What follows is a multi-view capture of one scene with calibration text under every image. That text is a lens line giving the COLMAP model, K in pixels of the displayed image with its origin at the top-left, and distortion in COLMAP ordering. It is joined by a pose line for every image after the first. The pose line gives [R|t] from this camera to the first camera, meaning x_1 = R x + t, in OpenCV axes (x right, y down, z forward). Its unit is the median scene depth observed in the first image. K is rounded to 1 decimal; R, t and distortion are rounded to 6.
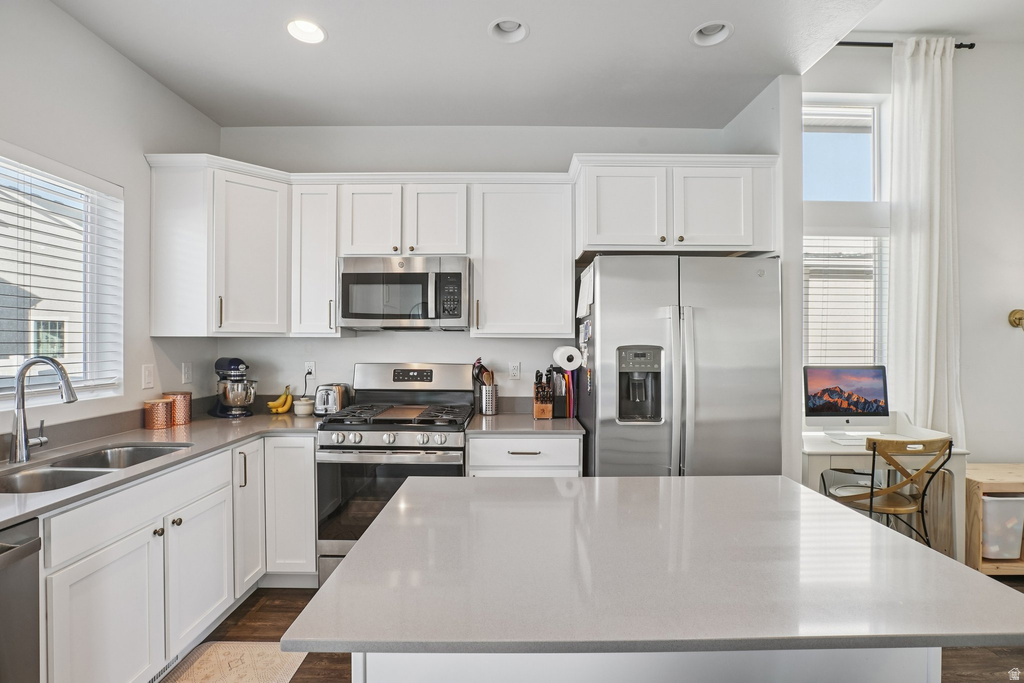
lens RADIAL K [[488.2, 0, 518.2], [0, 488.2, 345.8], [0, 0, 1]] dist [-0.055185, 0.023311]
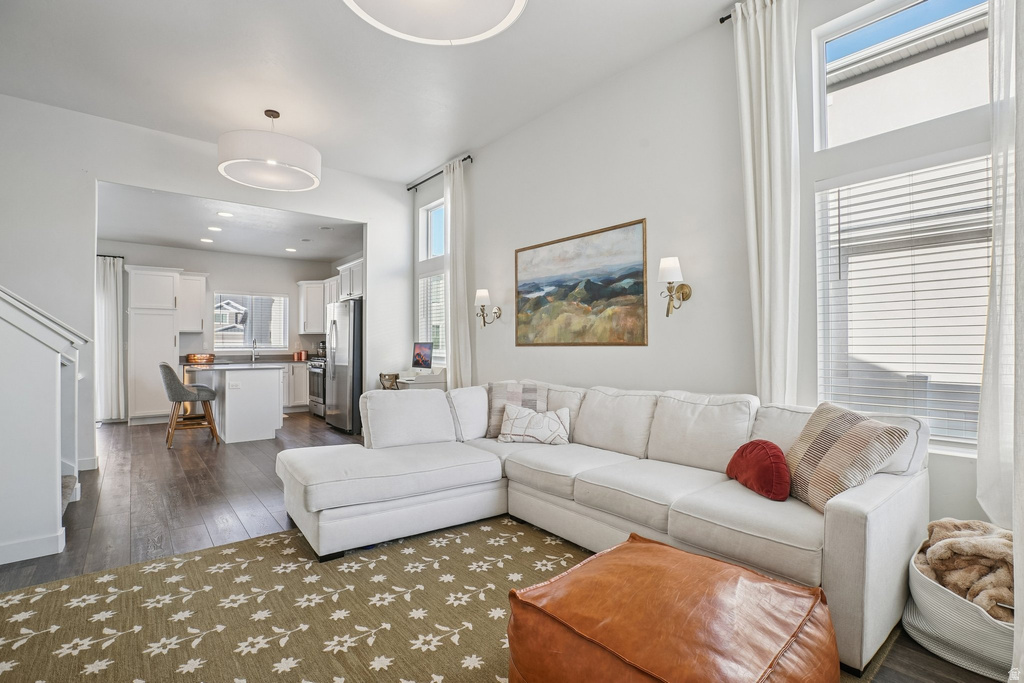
lens RADIAL K [[482.7, 0, 525.1], [0, 482.7, 341.2], [0, 0, 1]] dist [-0.056057, 0.020018]
pose [[0.630694, -0.008309, -0.775987, 2.785790], [-0.001436, 0.999928, -0.011874, 0.065366], [0.776030, 0.008603, 0.630637, 0.073671]]
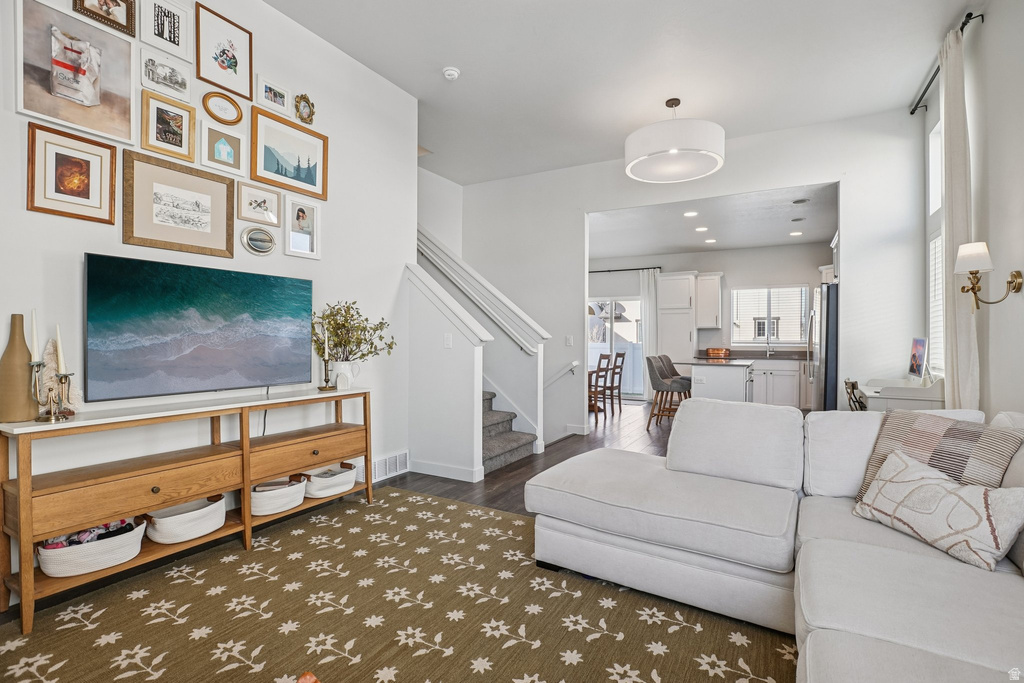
lens RADIAL K [[477.0, 0, 514.3], [0, 477.0, 338.6], [0, 0, 1]] dist [-0.057059, 0.022871]
pose [[-0.508159, -0.004455, -0.861252, 2.600619], [-0.008205, 0.999966, -0.000332, 0.059191], [0.861224, 0.006898, -0.508179, 0.766517]]
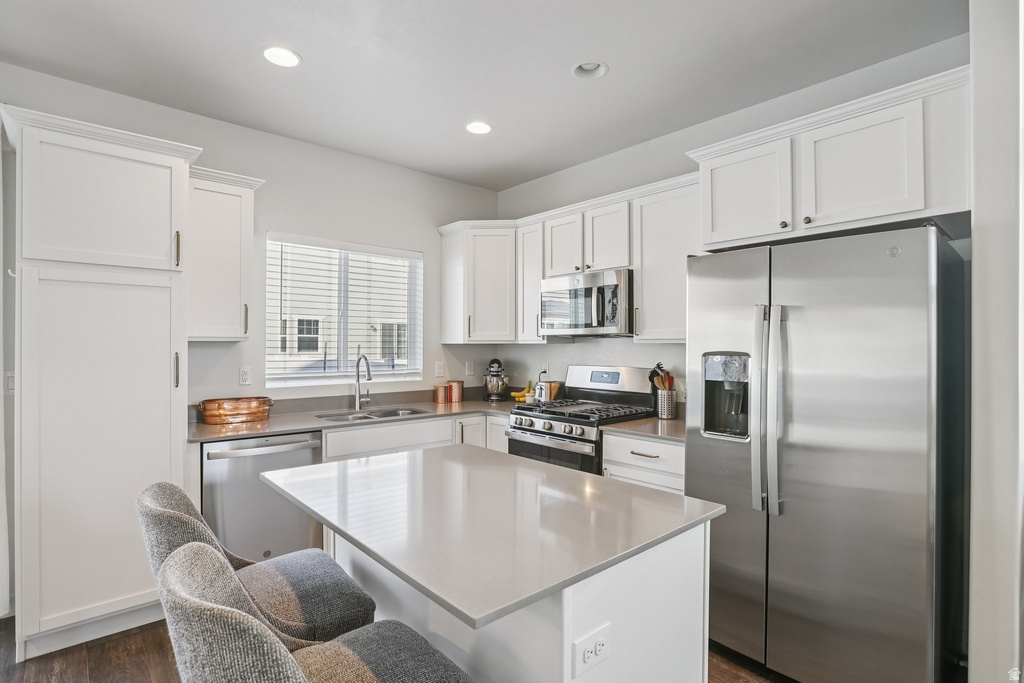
lens RADIAL K [[508.9, 0, 515.2], [0, 508.9, 343.0], [0, 0, 1]] dist [-0.023569, 0.000003]
pose [[0.663617, -0.006298, -0.748046, 0.586159], [-0.004135, 0.999918, -0.012087, -0.003095], [0.748061, 0.011114, 0.663537, 0.071018]]
